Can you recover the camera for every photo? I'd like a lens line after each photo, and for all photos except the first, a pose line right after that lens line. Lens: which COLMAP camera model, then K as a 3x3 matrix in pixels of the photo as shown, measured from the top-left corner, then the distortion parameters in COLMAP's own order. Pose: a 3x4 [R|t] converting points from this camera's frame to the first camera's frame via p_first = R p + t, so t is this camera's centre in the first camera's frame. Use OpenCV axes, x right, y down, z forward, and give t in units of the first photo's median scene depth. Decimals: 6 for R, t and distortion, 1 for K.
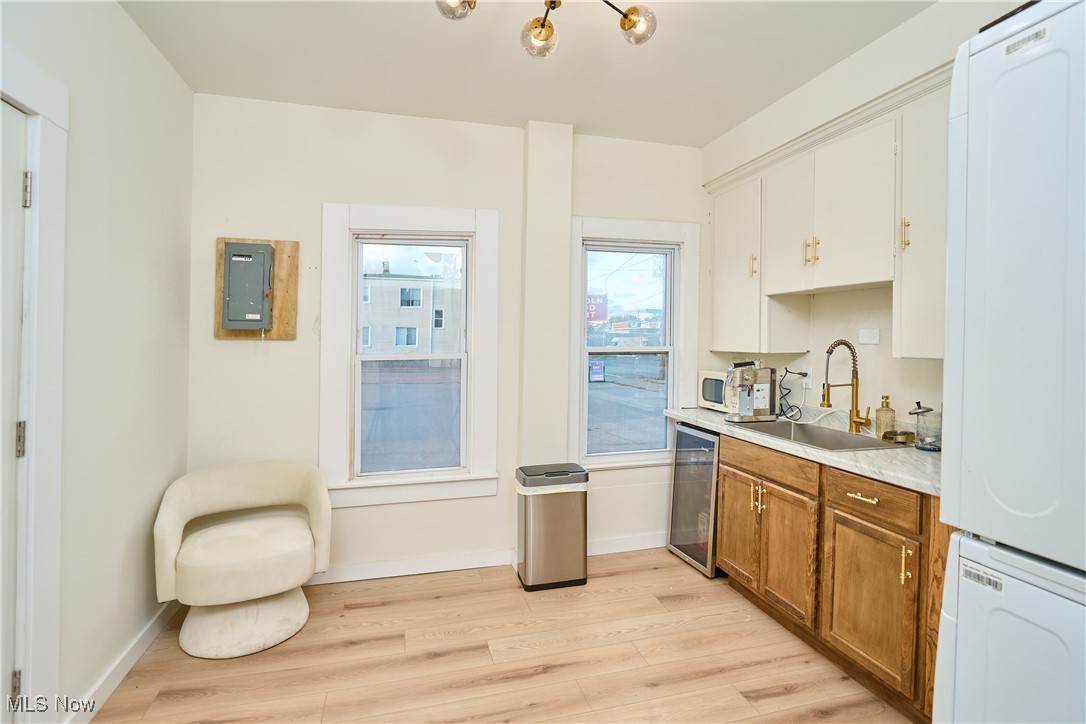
lens RADIAL K [[550.1, 0, 542.2], [0, 550.1, 336.4], [0, 0, 1]] dist [-0.010414, 0.001209]
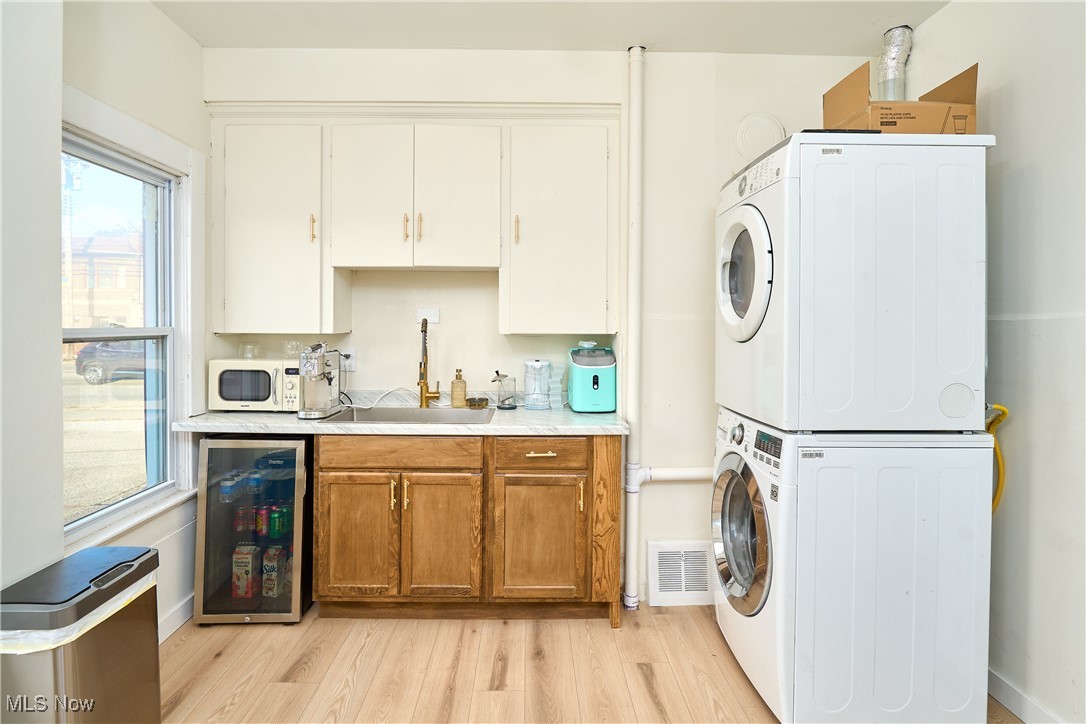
lens RADIAL K [[550.1, 0, 564.3], [0, 550.1, 336.5], [0, 0, 1]] dist [-0.010414, 0.001209]
pose [[0.238958, -0.020965, 0.970804, -0.453719], [-0.007724, 0.999694, 0.023491, 0.015649], [-0.970999, -0.013112, 0.238723, 0.582514]]
